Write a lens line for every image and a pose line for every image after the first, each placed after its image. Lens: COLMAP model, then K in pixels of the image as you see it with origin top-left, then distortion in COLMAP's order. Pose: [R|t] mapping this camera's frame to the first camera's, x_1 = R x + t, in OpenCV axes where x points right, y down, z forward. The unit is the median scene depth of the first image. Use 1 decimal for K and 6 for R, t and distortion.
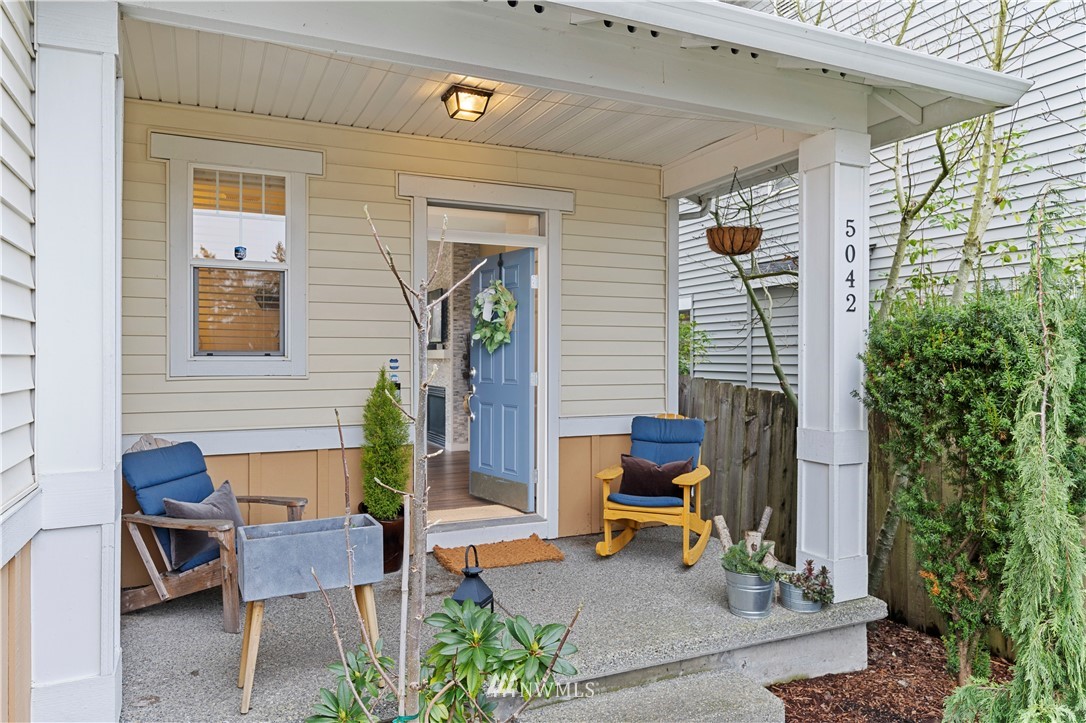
lens RADIAL K [[725.9, 0, 536.8], [0, 725.9, 364.6], [0, 0, 1]] dist [0.008041, -0.005320]
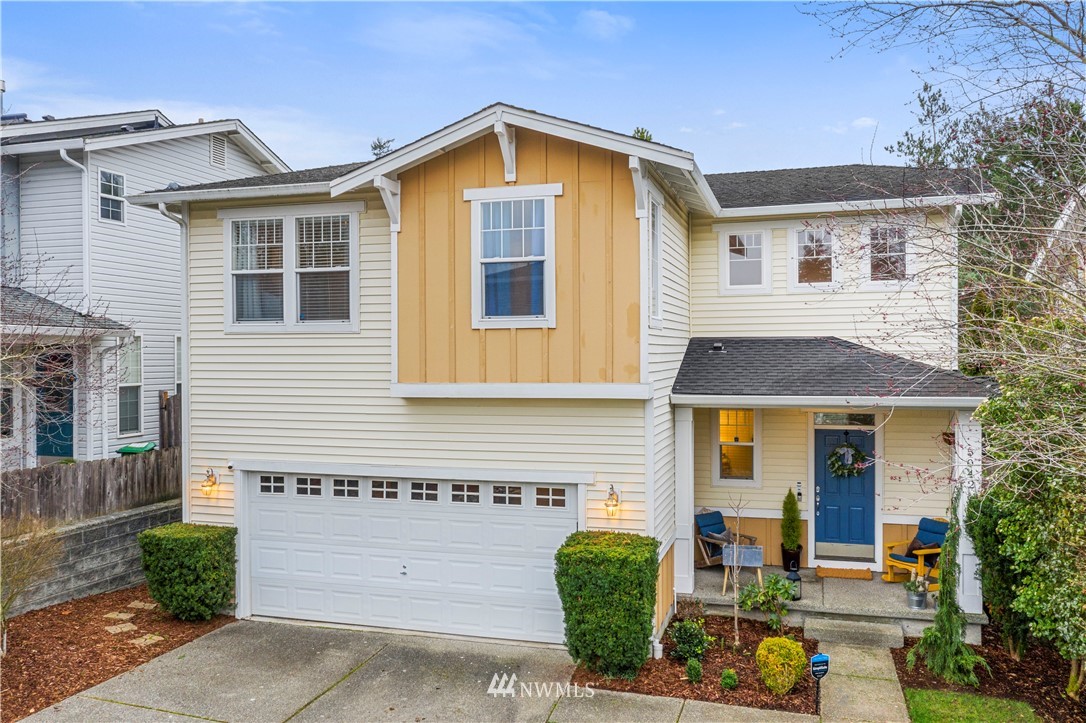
lens RADIAL K [[881.6, 0, 544.0], [0, 881.6, 363.7], [0, 0, 1]] dist [-0.017180, -0.005398]
pose [[0.742036, -0.001609, -0.670358, 1.253328], [0.002756, 0.999996, 0.000649, -0.451010], [0.670354, -0.002329, 0.742038, -1.888453]]
